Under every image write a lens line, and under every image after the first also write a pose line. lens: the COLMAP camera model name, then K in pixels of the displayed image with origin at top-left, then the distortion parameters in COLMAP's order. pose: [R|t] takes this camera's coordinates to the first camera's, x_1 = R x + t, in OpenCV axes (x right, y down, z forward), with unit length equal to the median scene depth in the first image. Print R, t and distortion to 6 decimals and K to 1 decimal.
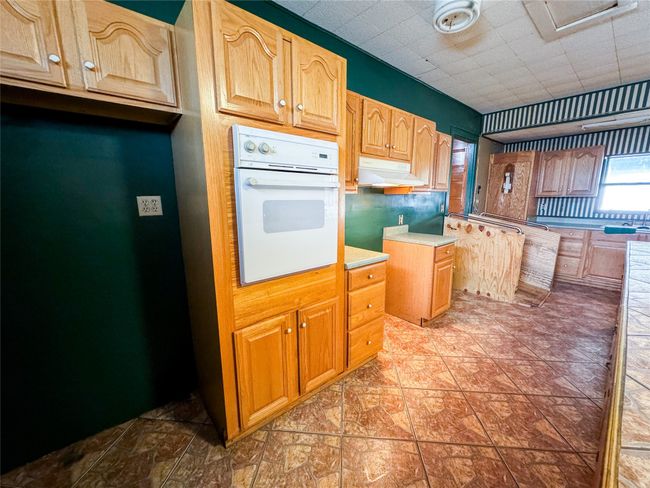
lens RADIAL K [[256.1, 0, 319.4], [0, 256.1, 240.8], [0, 0, 1]] dist [0.002682, 0.000097]
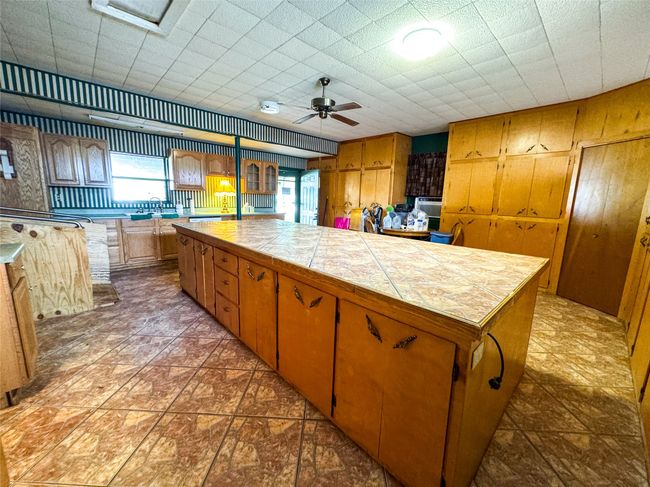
lens RADIAL K [[265.7, 0, 325.1], [0, 265.7, 241.8], [0, 0, 1]] dist [0.000160, -0.000489]
pose [[-0.058209, -0.163388, 0.984843, -0.137687], [0.136458, 0.975954, 0.169979, -0.023007], [-0.988934, 0.144284, -0.034514, 0.233594]]
